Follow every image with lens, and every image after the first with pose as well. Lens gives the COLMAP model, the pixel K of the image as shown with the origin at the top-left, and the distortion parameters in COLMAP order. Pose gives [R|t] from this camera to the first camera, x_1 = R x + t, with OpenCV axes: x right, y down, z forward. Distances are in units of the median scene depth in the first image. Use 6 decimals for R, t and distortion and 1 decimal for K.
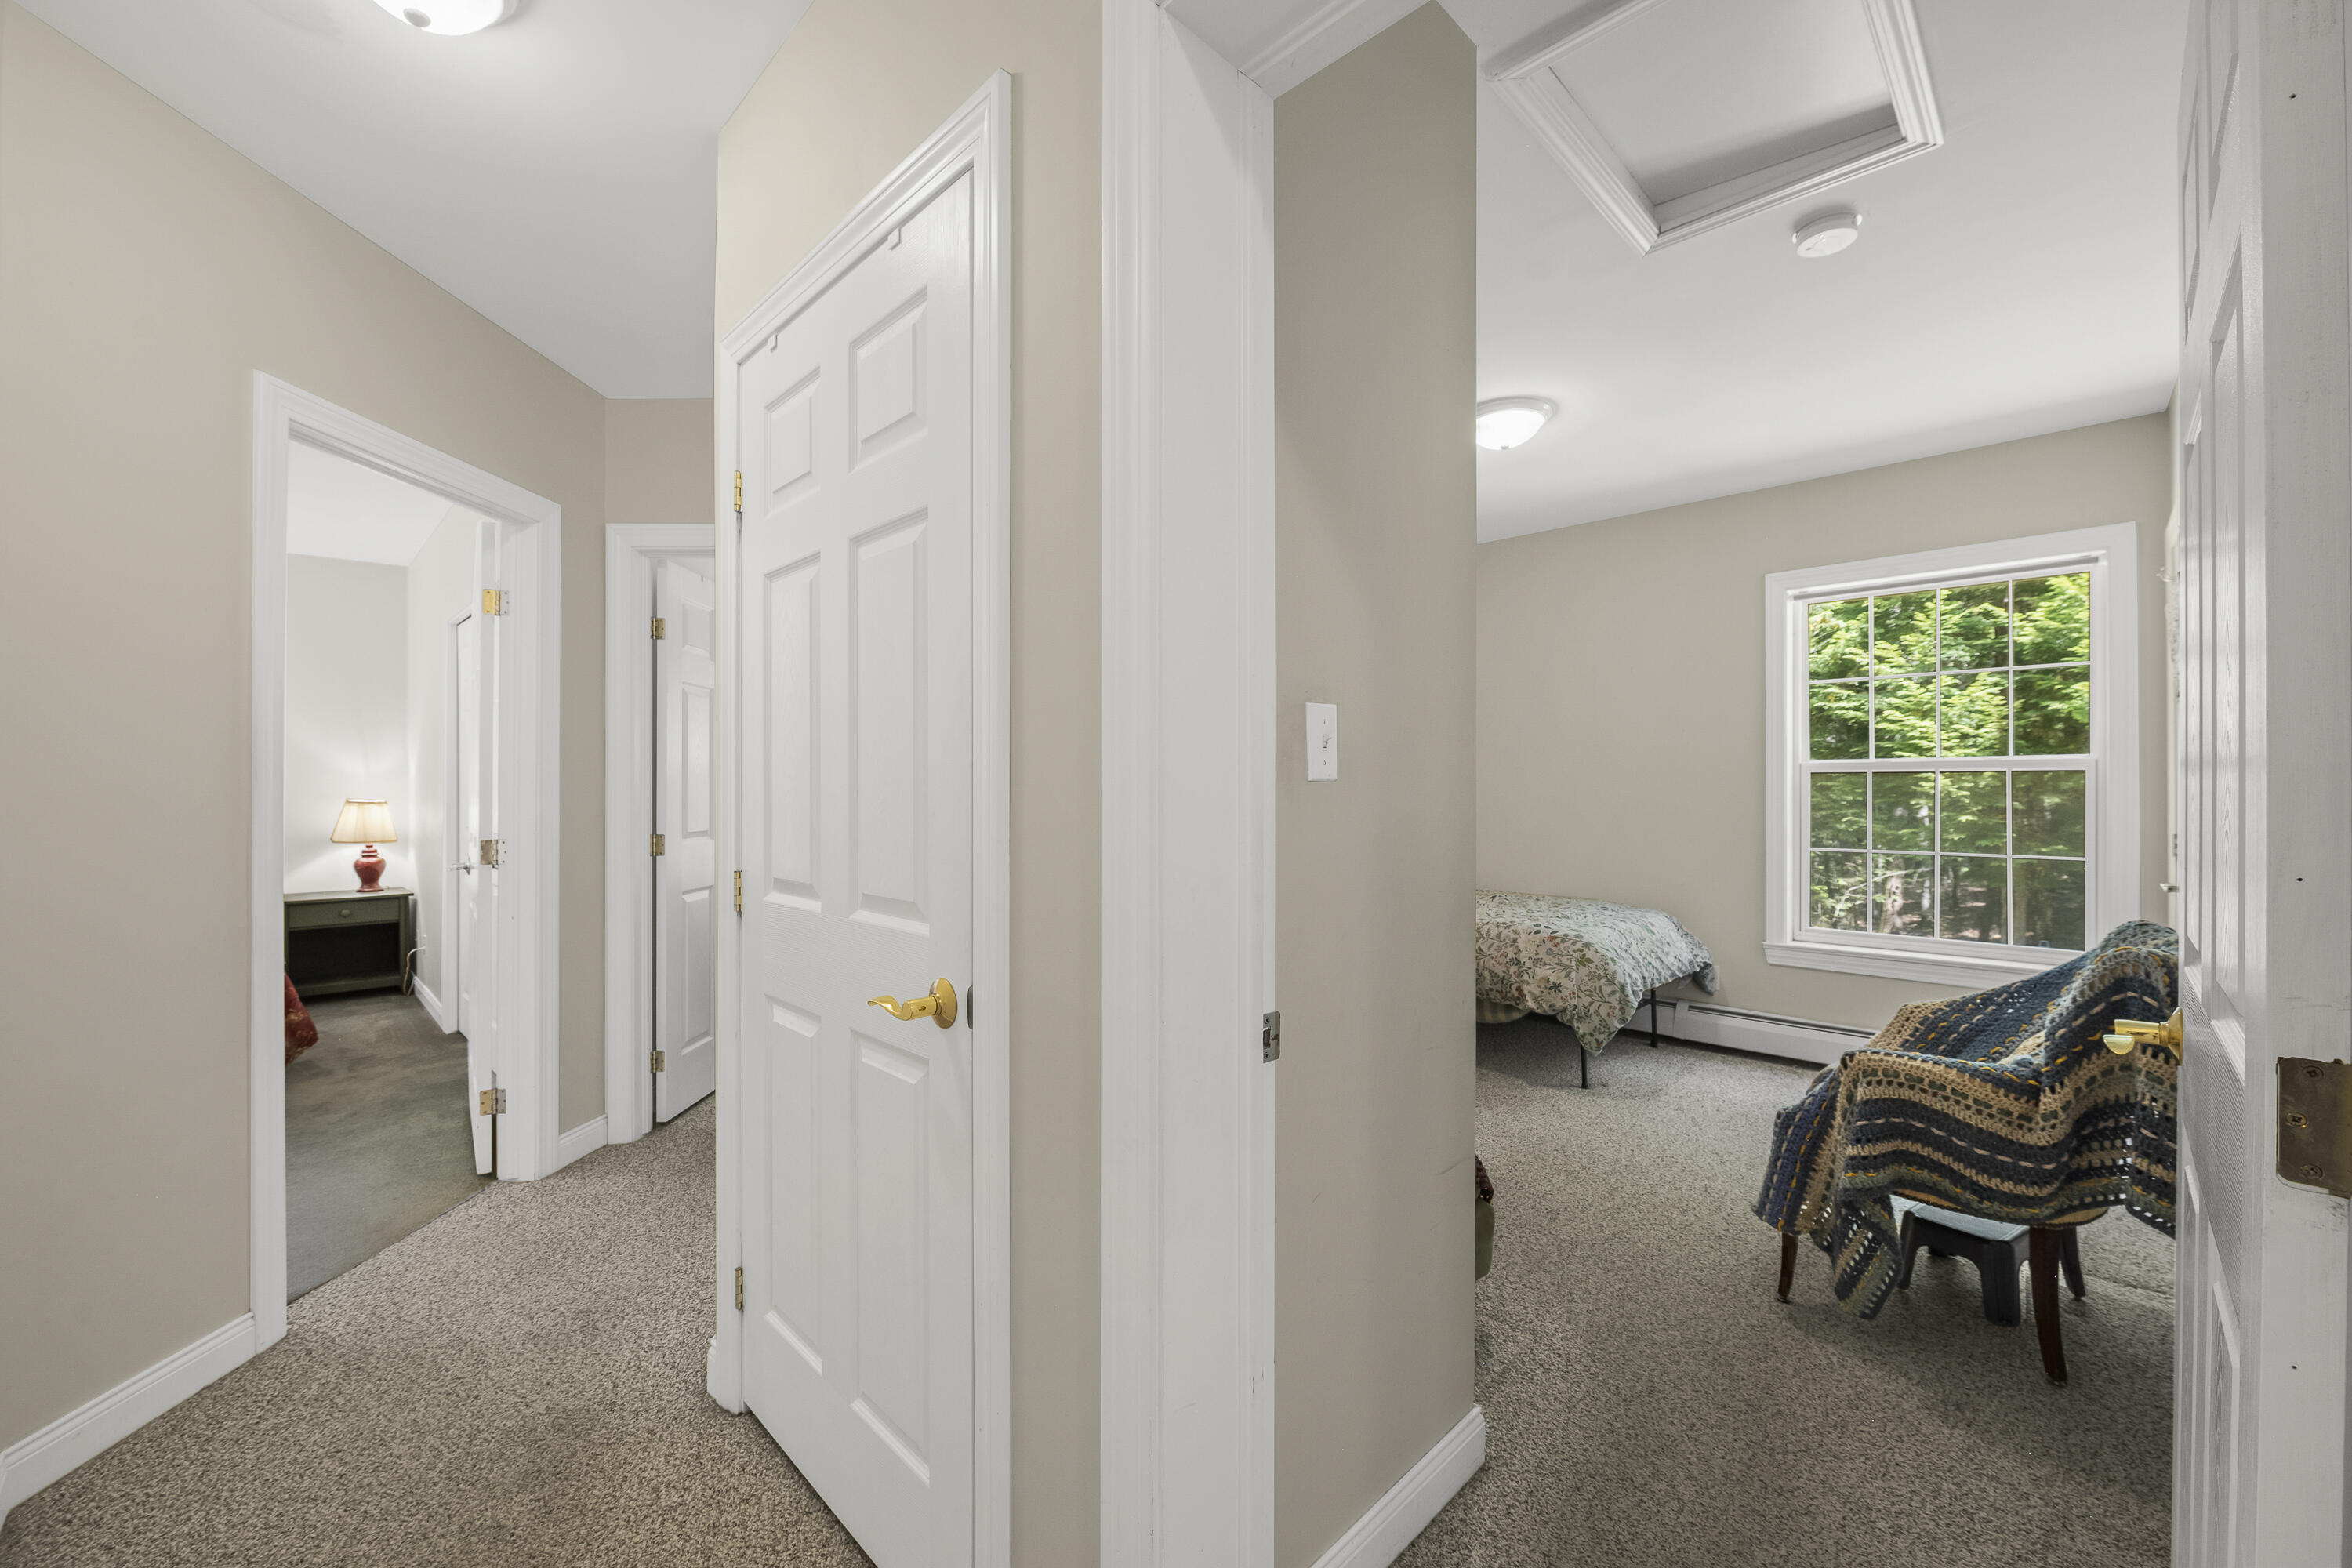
lens RADIAL K [[942.4, 0, 1145.9], [0, 942.4, 787.3], [0, 0, 1]] dist [-0.017441, -0.000338]
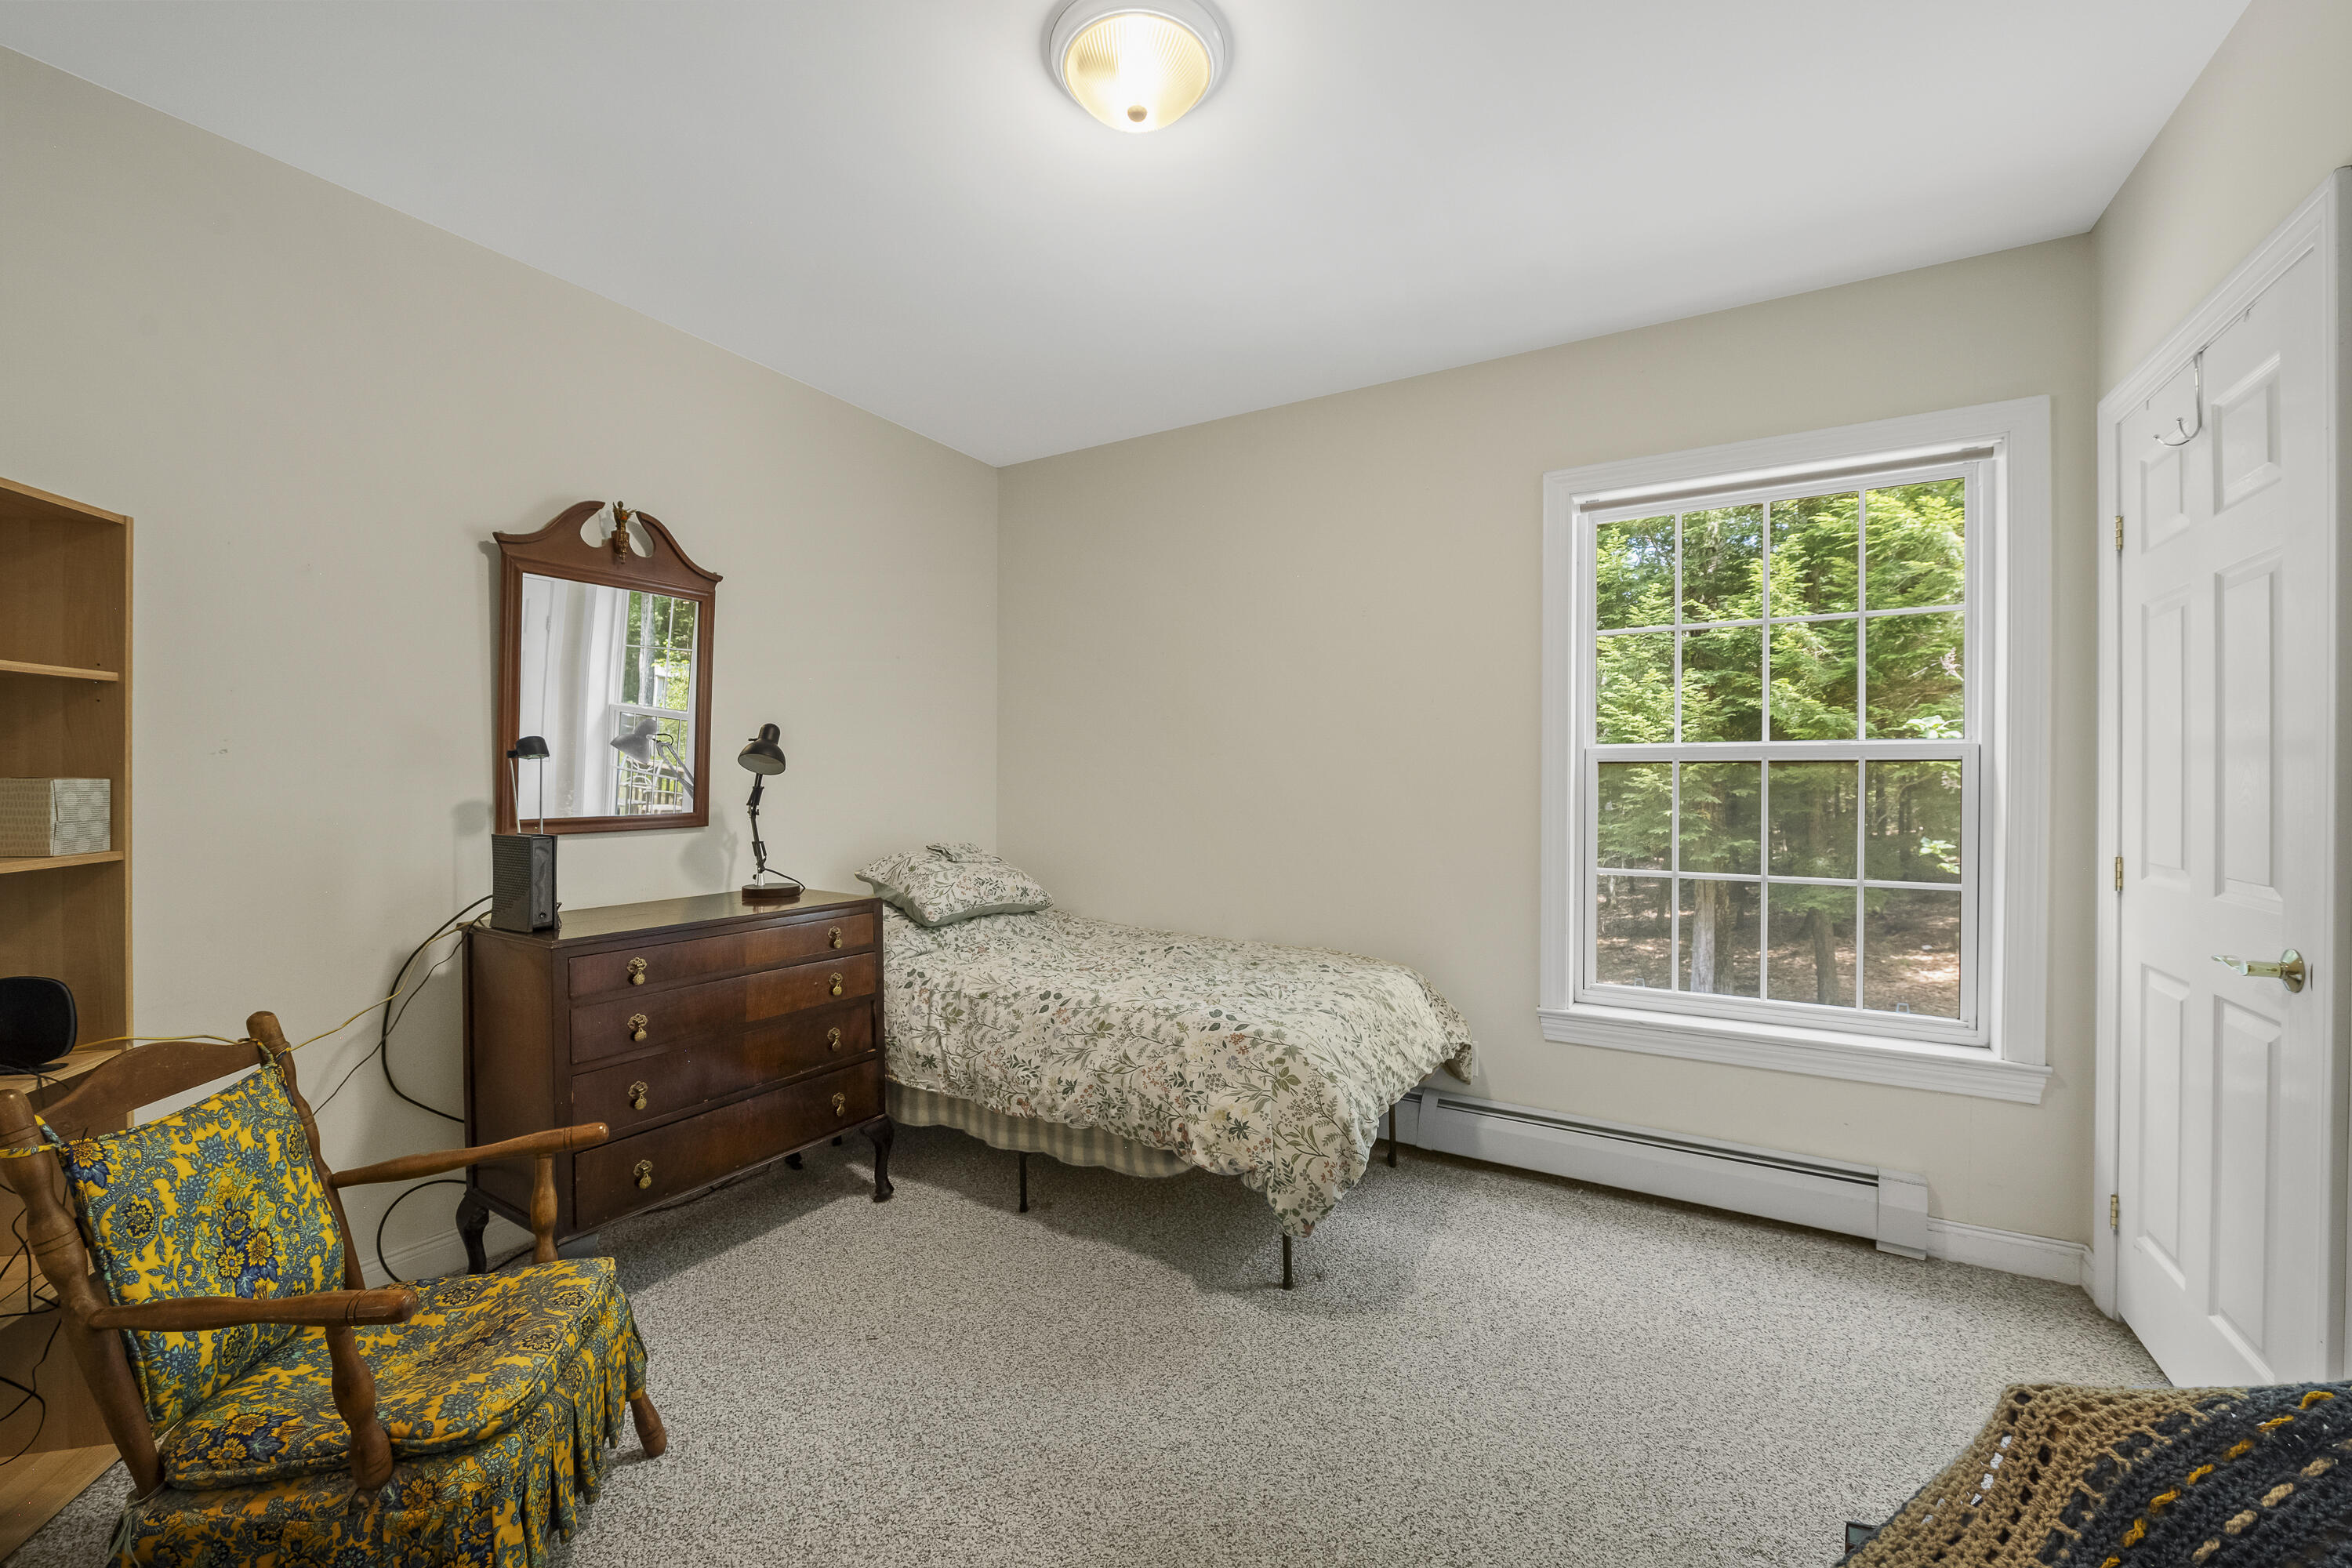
lens RADIAL K [[942.4, 0, 1145.9], [0, 942.4, 787.3], [0, 0, 1]] dist [-0.017441, -0.000338]
pose [[0.969470, 0.001229, 0.245207, 0.229093], [-0.003182, 0.999966, 0.007566, -0.001612], [-0.245189, -0.008115, 0.969441, 0.436702]]
